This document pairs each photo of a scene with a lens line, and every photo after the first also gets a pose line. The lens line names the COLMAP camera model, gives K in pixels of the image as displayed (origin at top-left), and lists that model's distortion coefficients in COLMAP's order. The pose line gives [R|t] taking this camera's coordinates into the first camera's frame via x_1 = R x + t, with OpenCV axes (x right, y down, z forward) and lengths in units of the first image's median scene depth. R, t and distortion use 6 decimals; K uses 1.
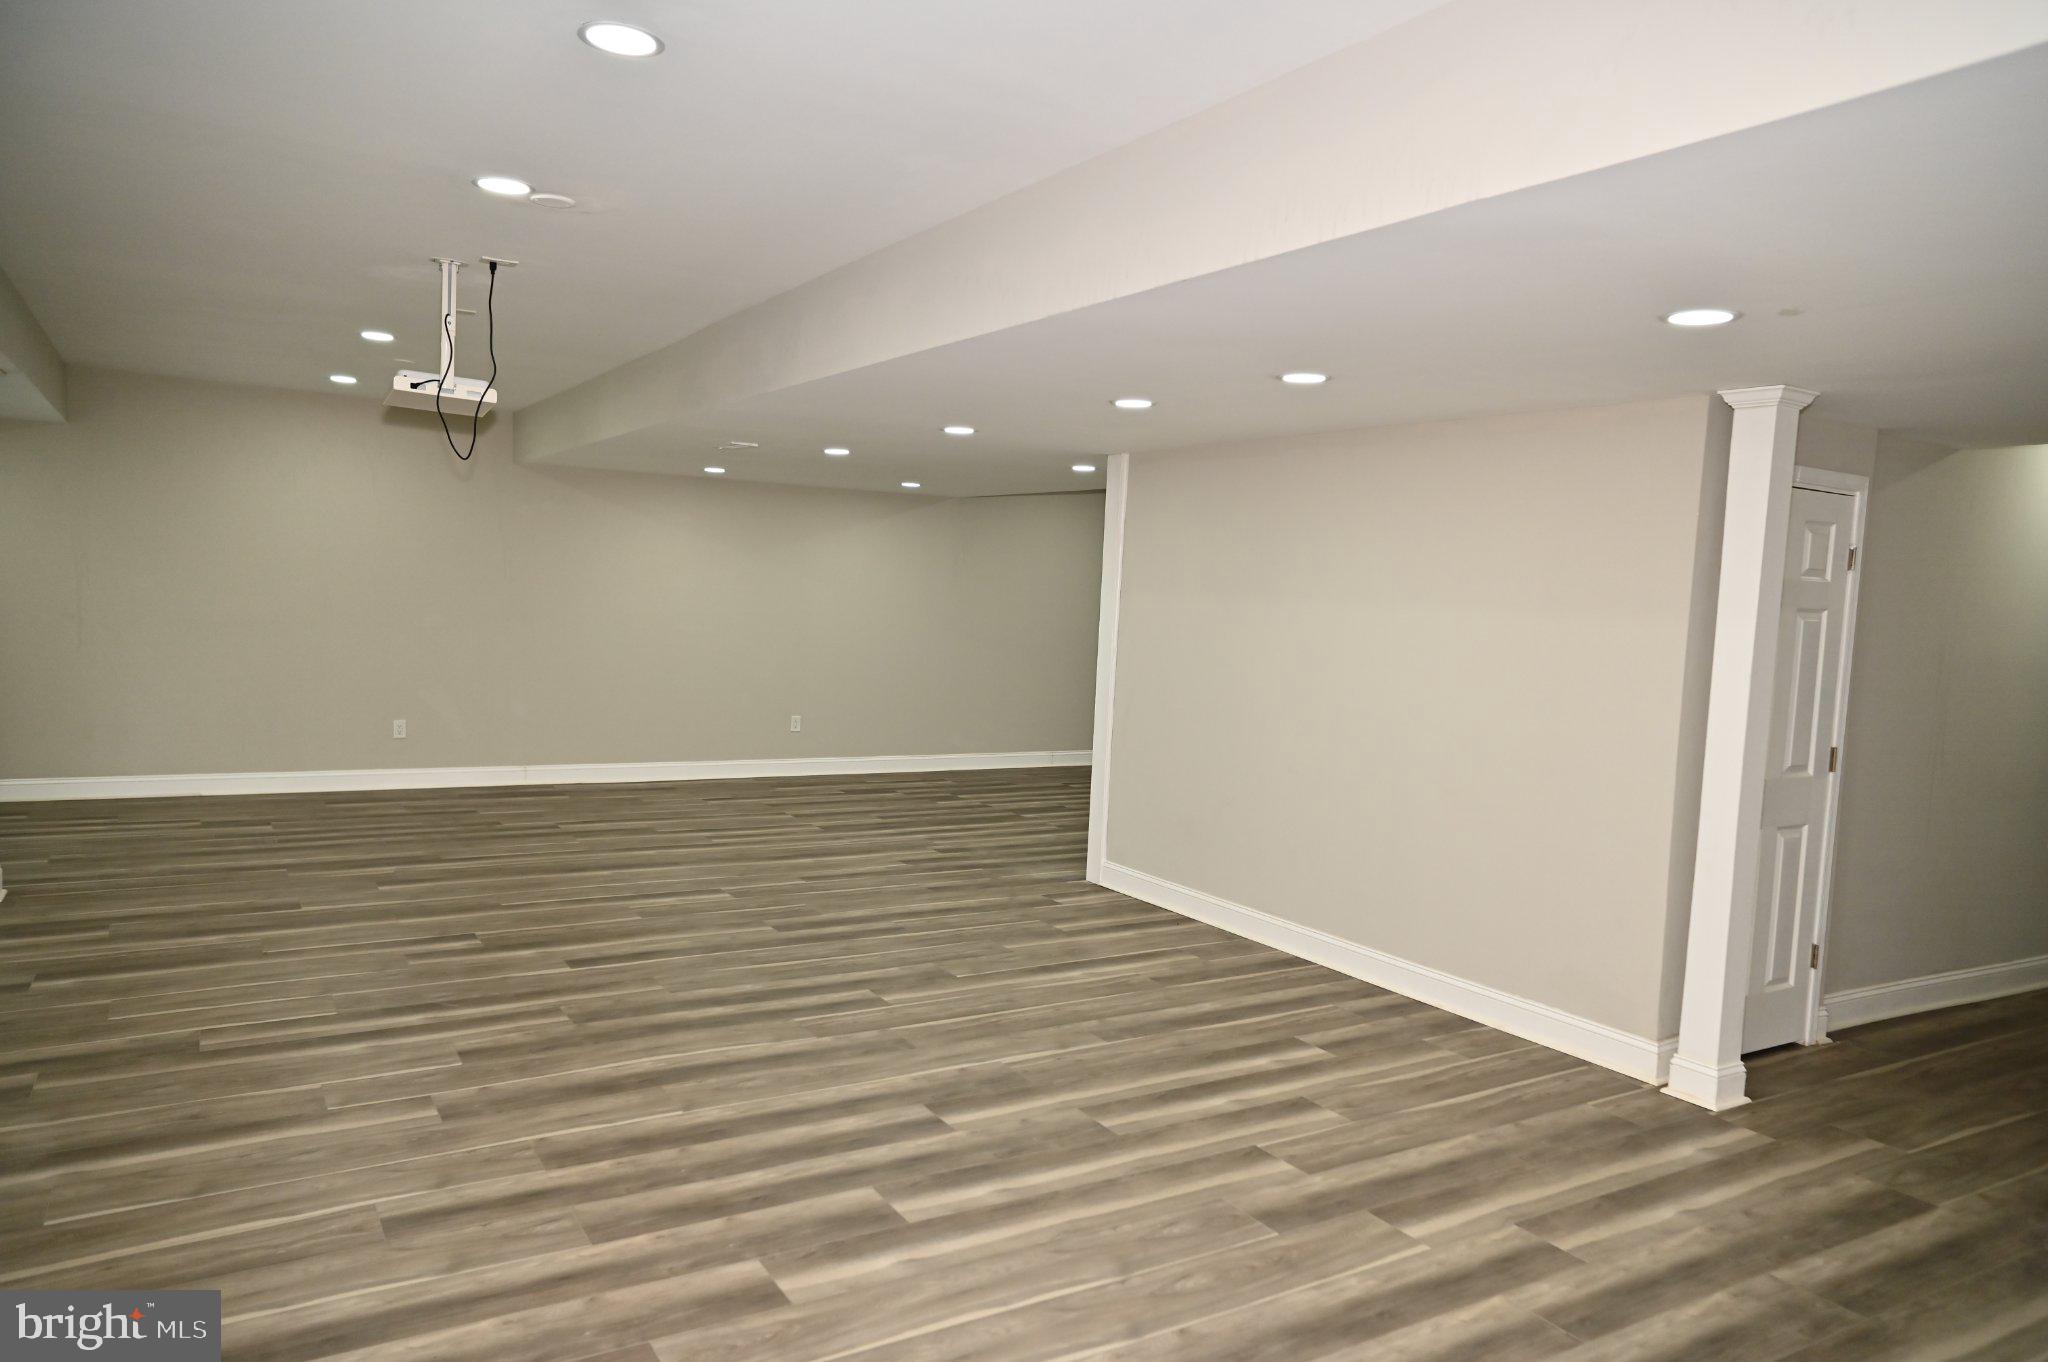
lens RADIAL K [[1362.6, 0, 1015.0], [0, 1362.6, 680.9], [0, 0, 1]] dist [-0.040033, 0.071761]
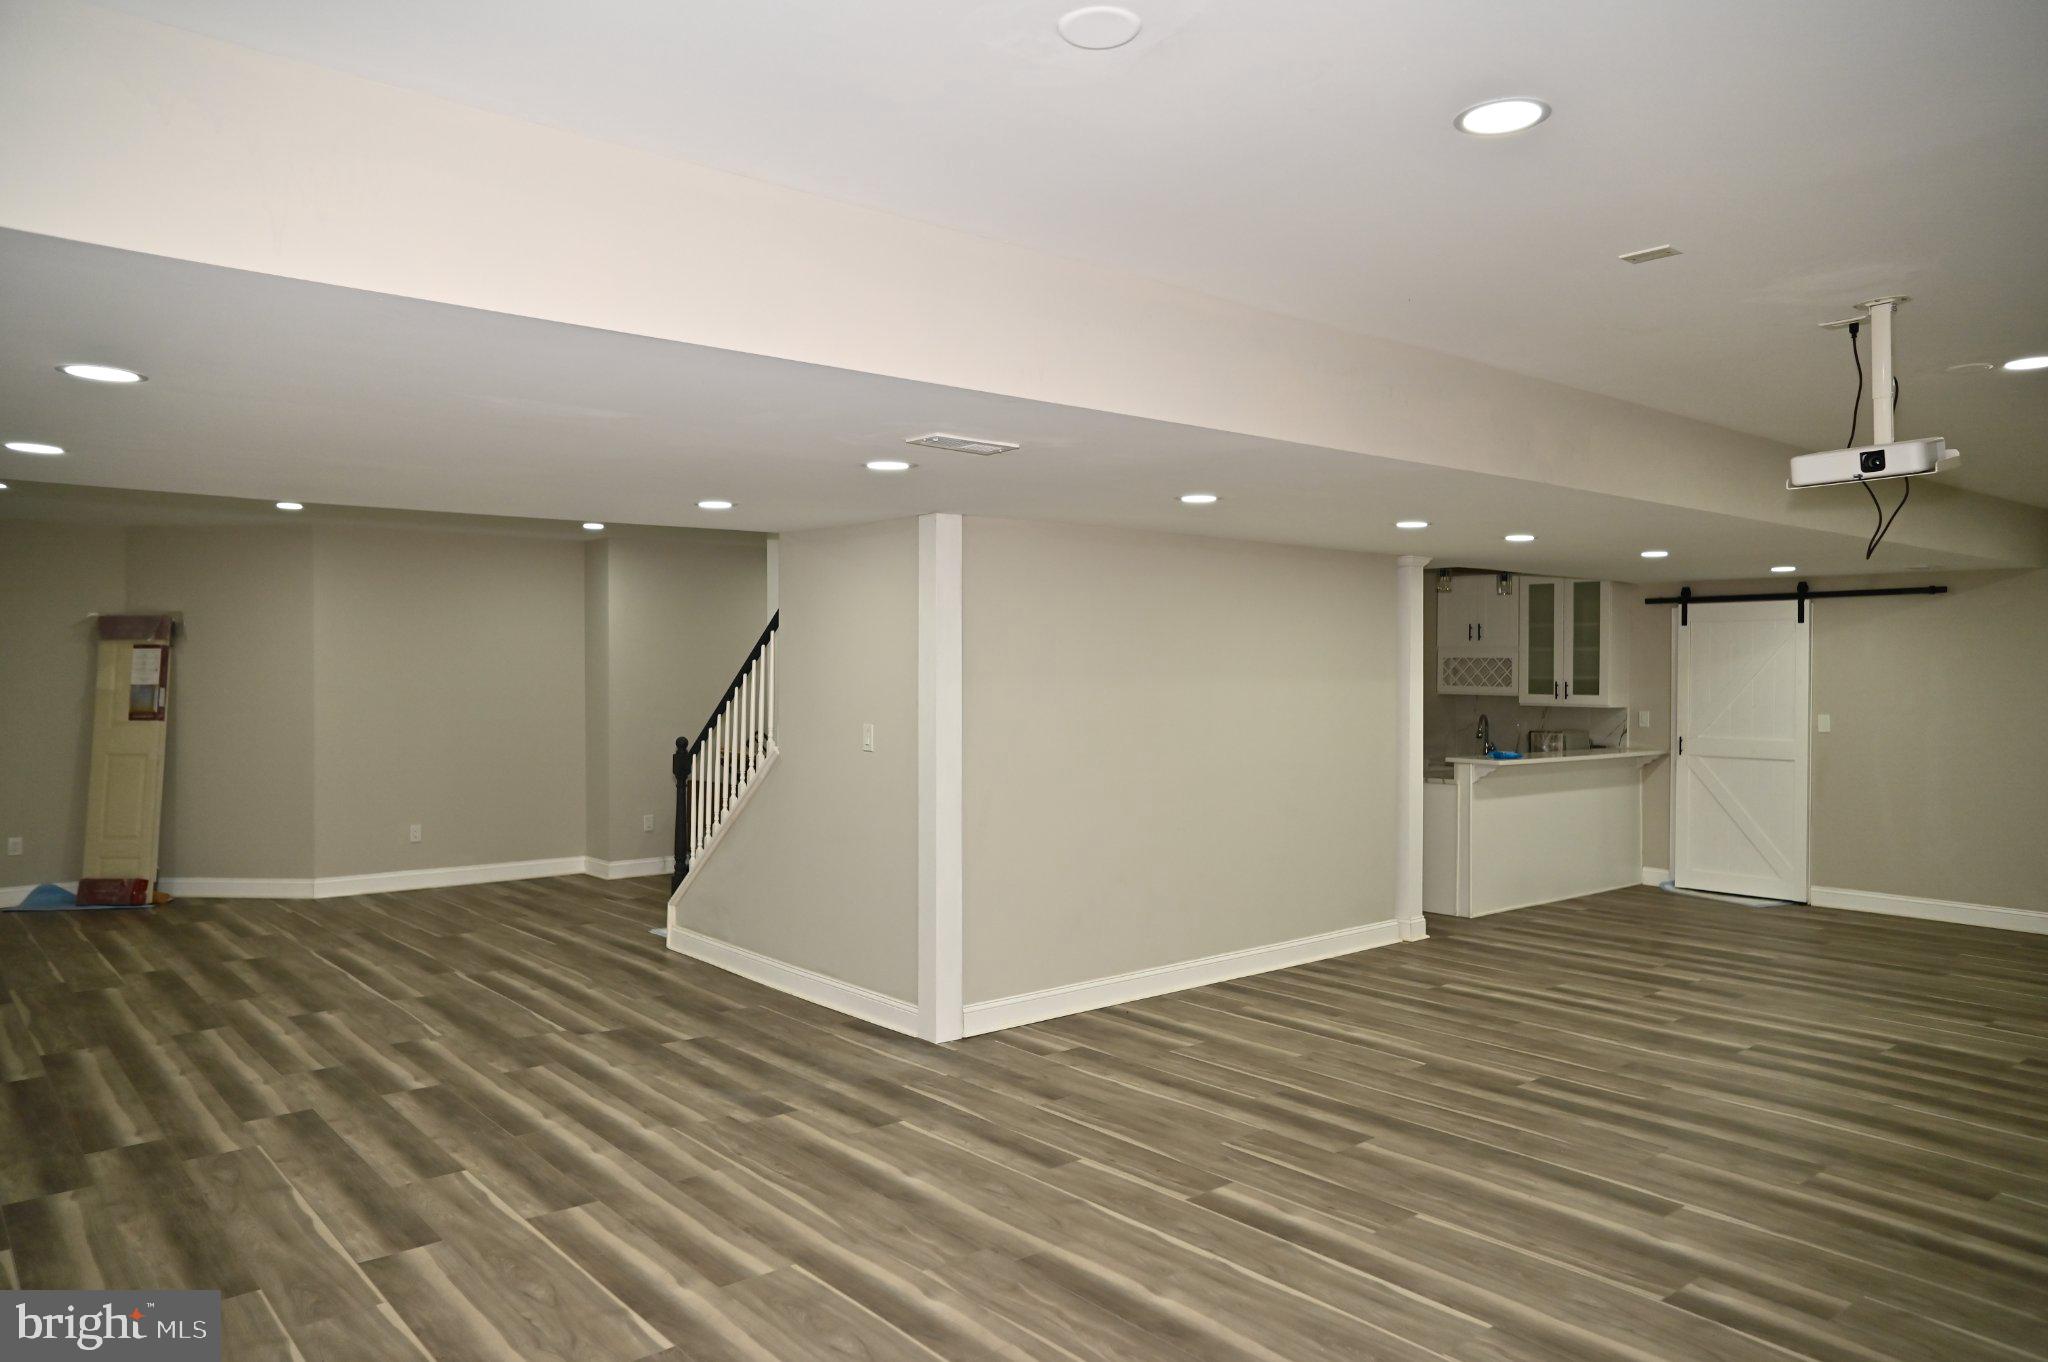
lens RADIAL K [[1362.6, 0, 1015.0], [0, 1362.6, 680.9], [0, 0, 1]] dist [-0.040033, 0.071761]
pose [[-0.152052, -0.048045, 0.987204, -1.016947], [0.056189, 0.996782, 0.057166, -0.151580], [-0.986774, 0.064162, -0.148863, 1.471757]]
